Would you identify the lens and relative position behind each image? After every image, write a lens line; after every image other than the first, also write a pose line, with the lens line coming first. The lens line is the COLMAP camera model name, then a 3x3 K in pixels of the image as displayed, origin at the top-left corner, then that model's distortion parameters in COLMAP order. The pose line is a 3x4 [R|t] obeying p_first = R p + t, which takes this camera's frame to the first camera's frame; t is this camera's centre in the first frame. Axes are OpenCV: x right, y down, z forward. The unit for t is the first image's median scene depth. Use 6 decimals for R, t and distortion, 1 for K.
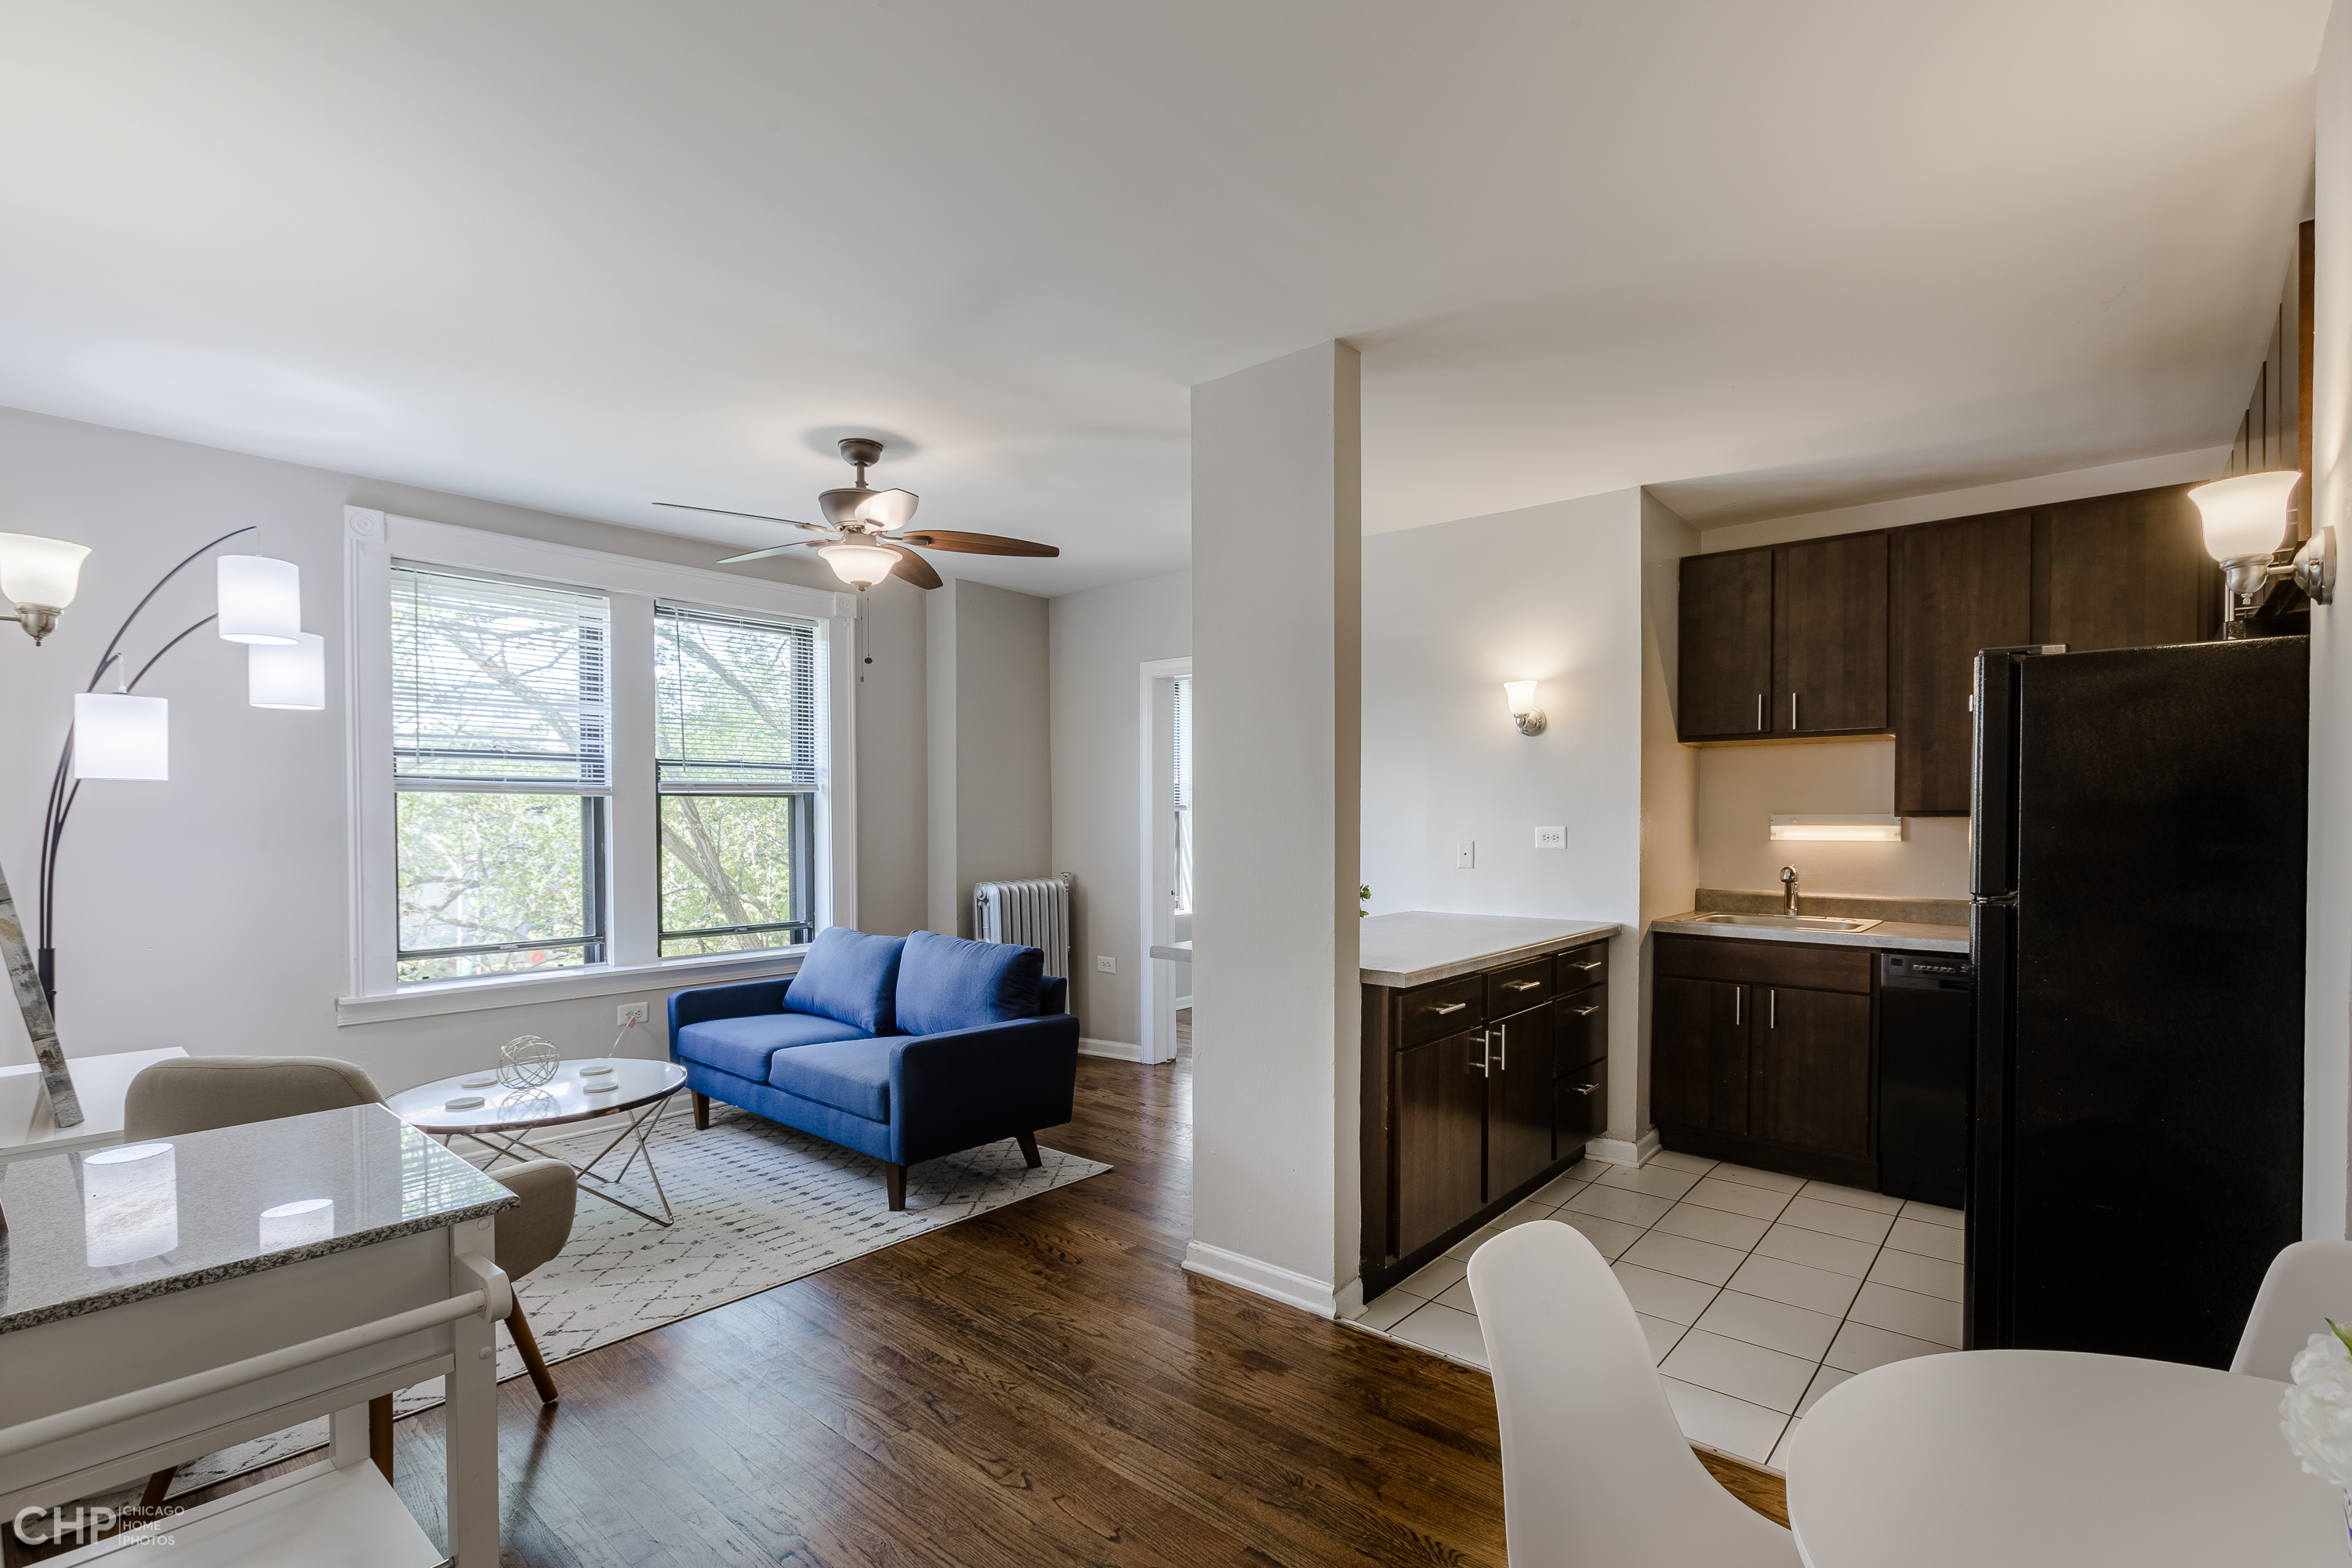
lens RADIAL K [[1074.4, 0, 1181.0], [0, 1074.4, 838.3], [0, 0, 1]] dist [0.000440, 0.008595]
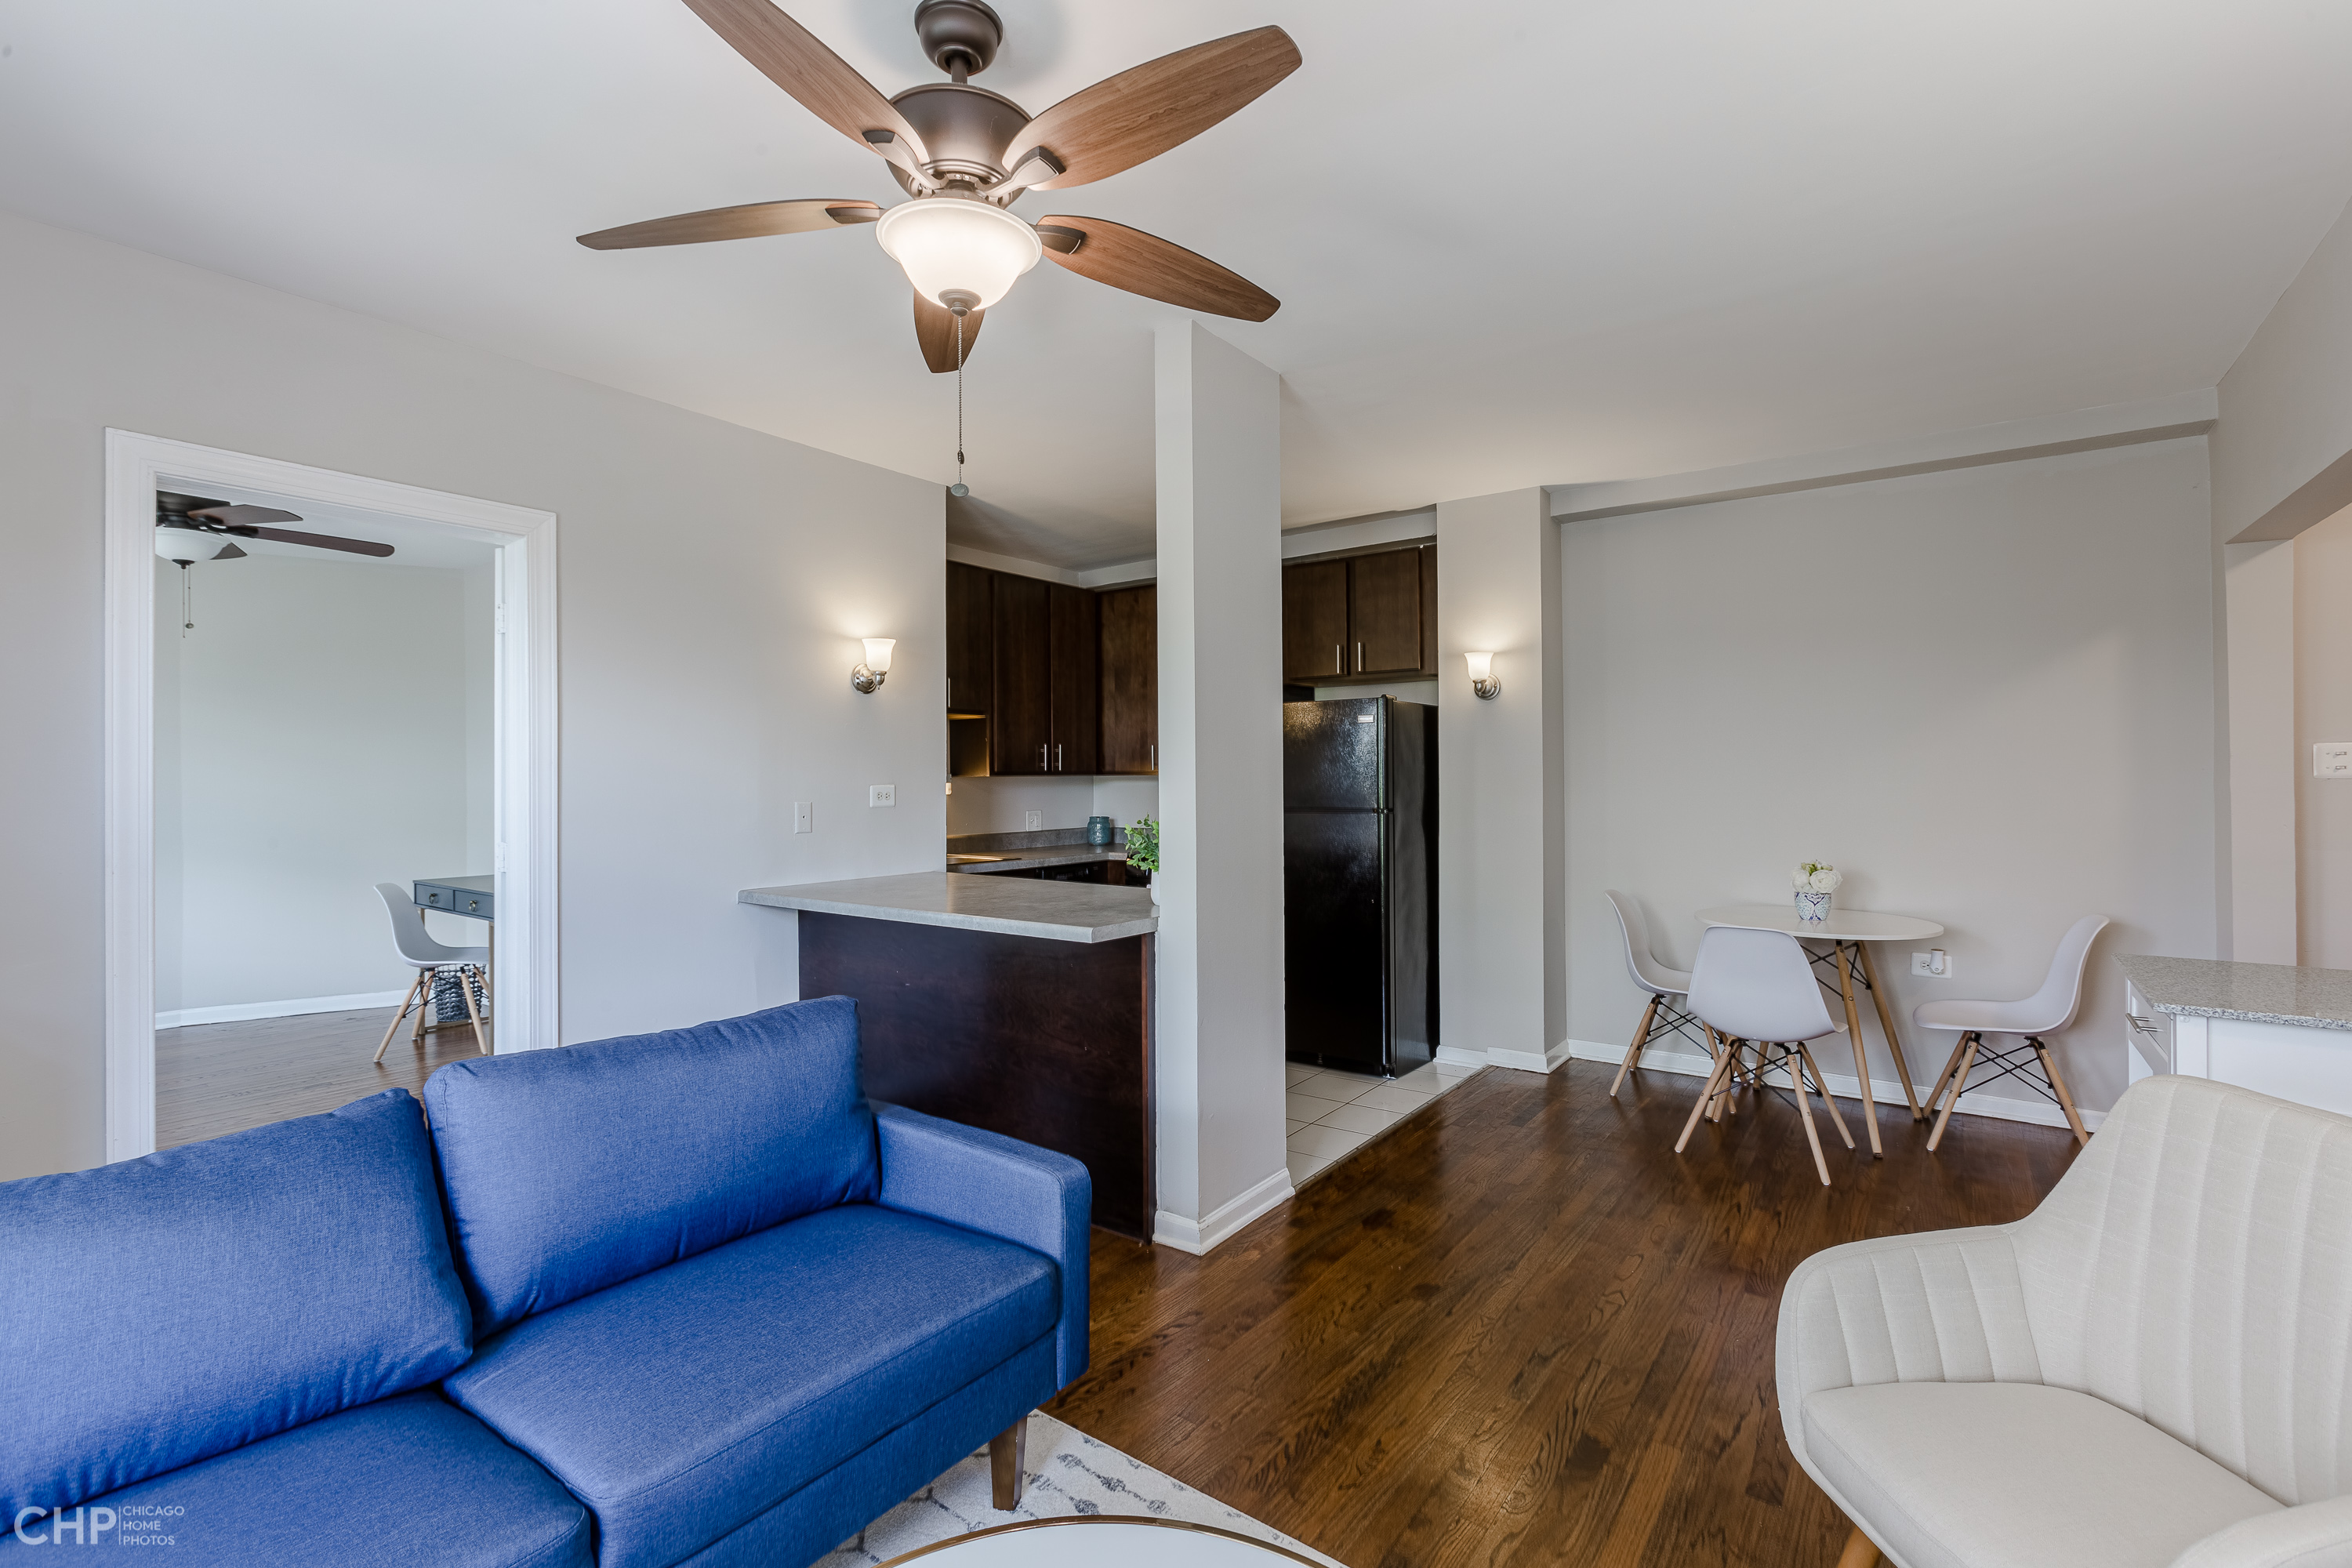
lens RADIAL K [[1058.6, 0, 1176.0], [0, 1058.6, 784.0], [0, 0, 1]] dist [0.000867, 0.000243]
pose [[-0.082759, -0.005048, 0.996557, -0.725727], [0.028215, 0.999574, 0.007406, -0.012356], [-0.996170, 0.028731, -0.082582, 0.868005]]
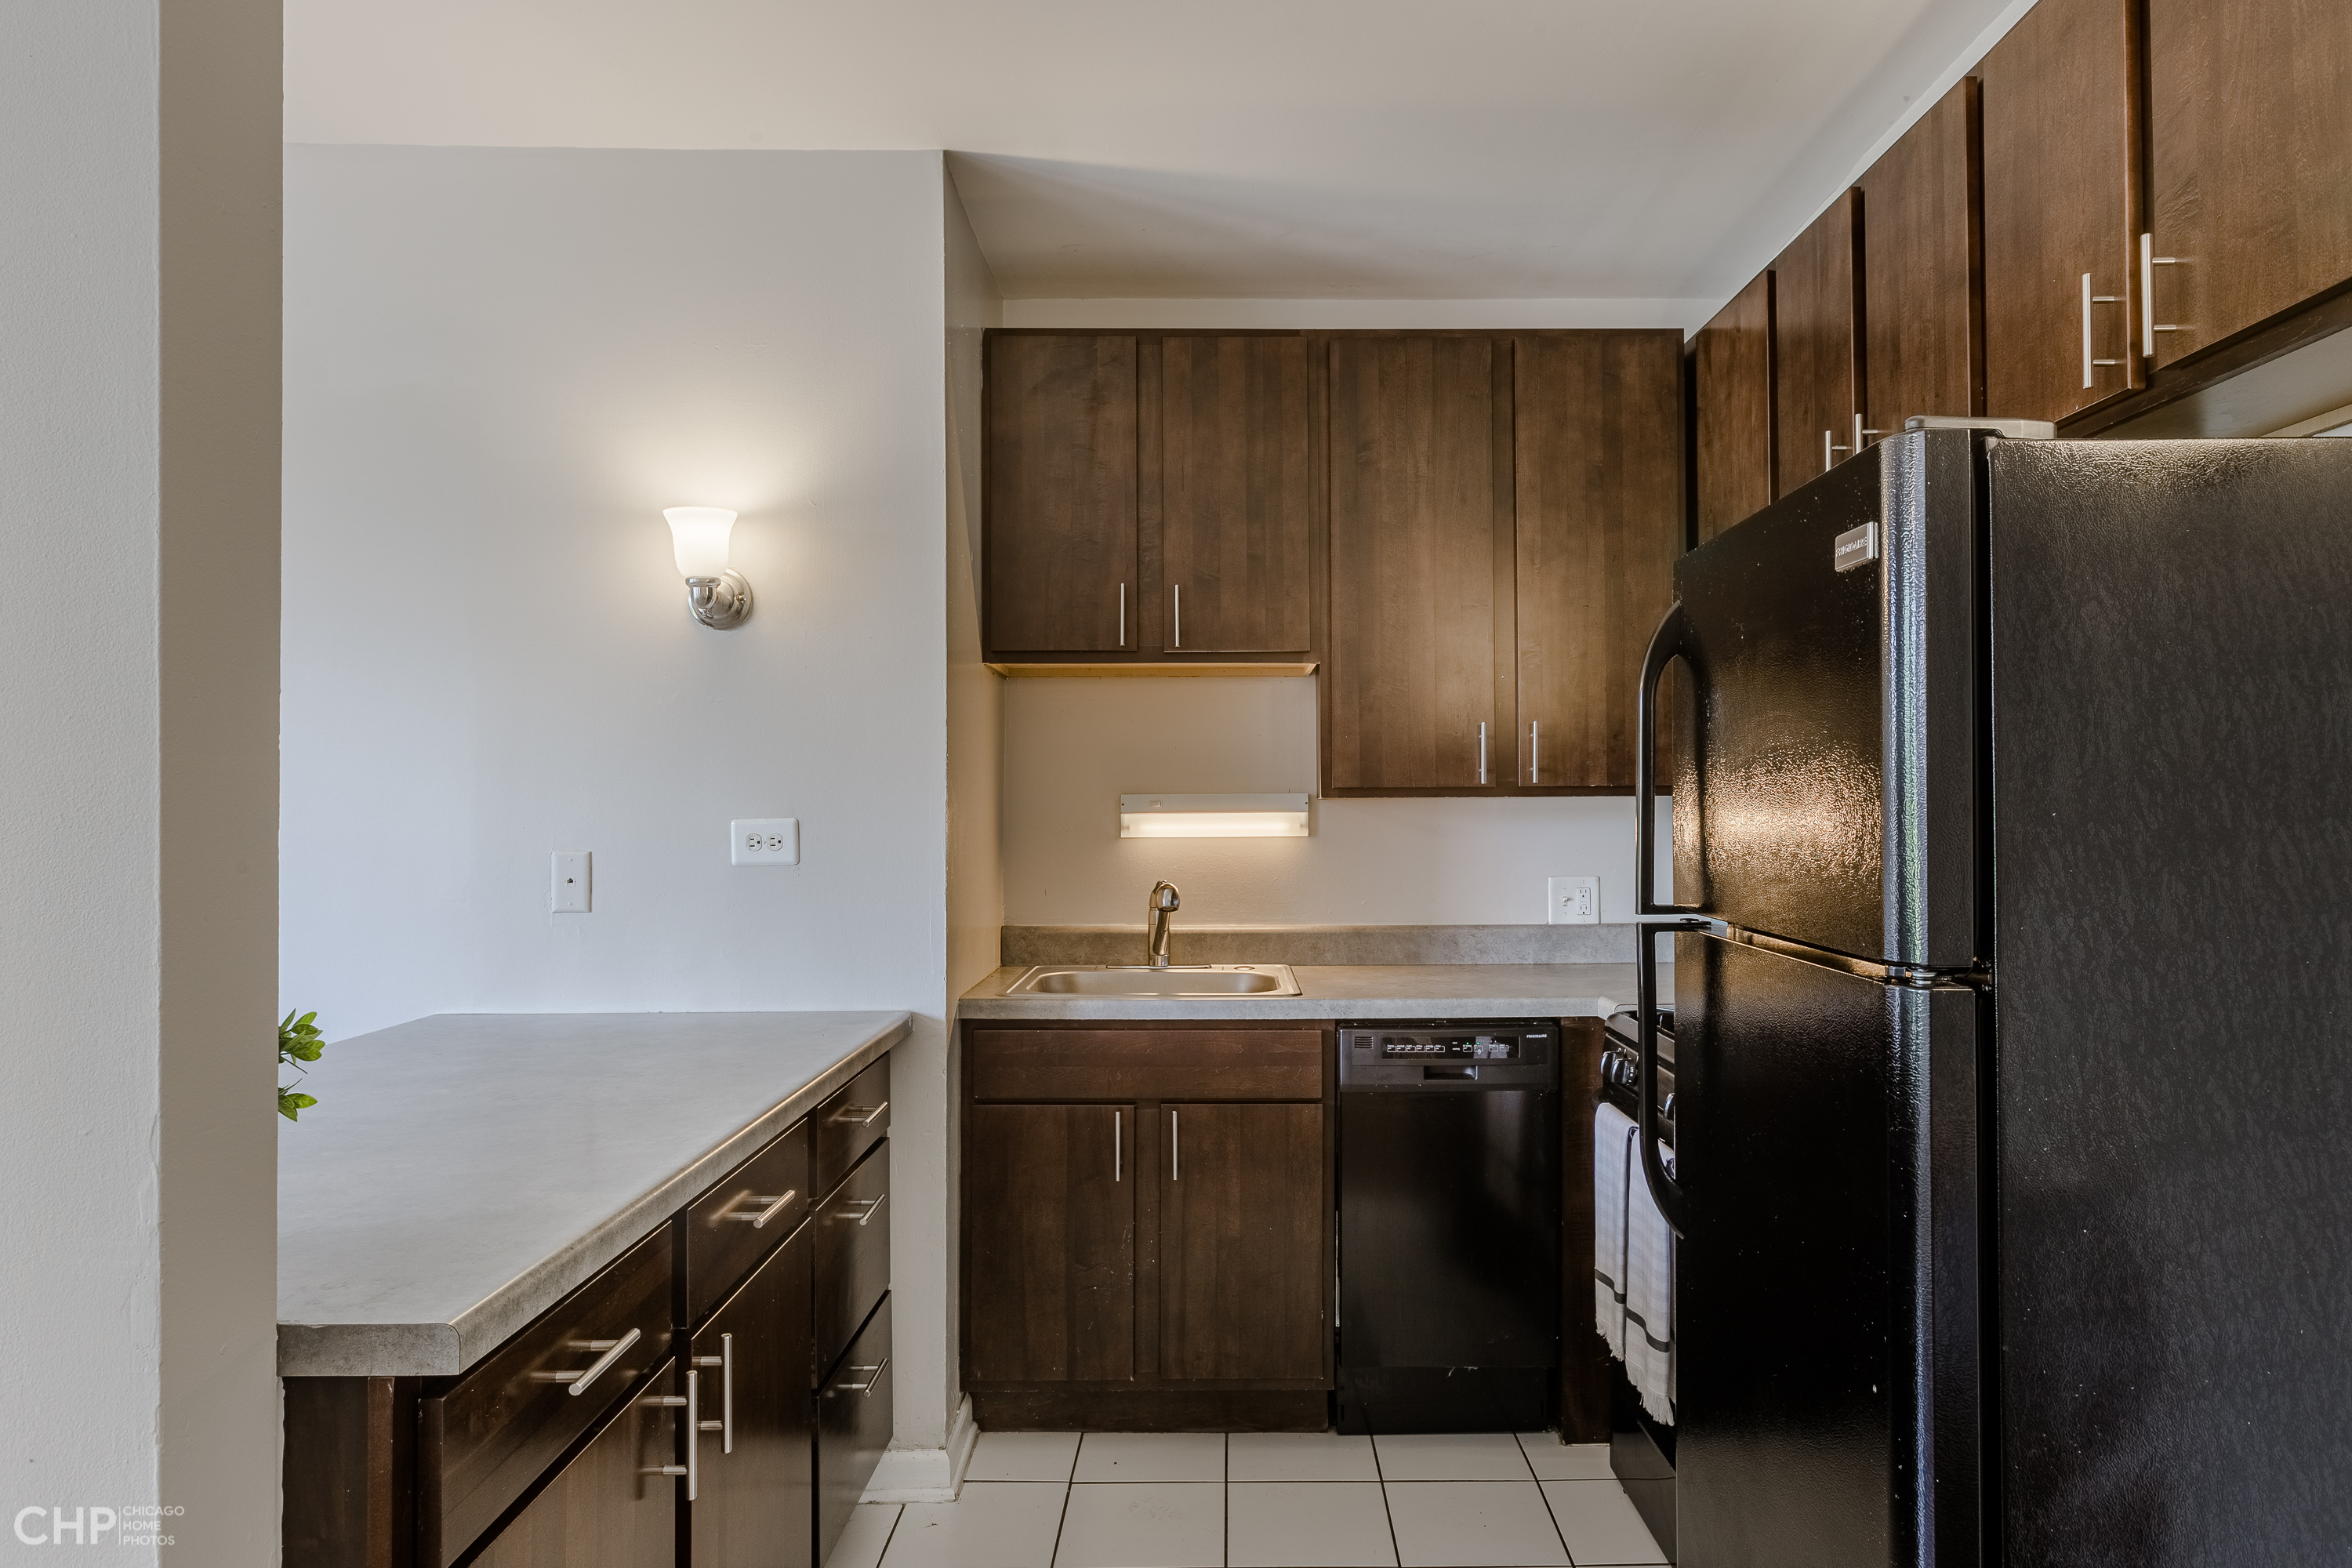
lens RADIAL K [[1326.9, 0, 1177.0], [0, 1326.9, 791.6], [0, 0, 1]] dist [-0.002601, -0.000535]
pose [[0.736965, 0.003523, 0.675921, 0.085786], [0.015939, 0.999618, -0.022588, -0.007286], [-0.675743, 0.027420, 0.736627, 0.473444]]
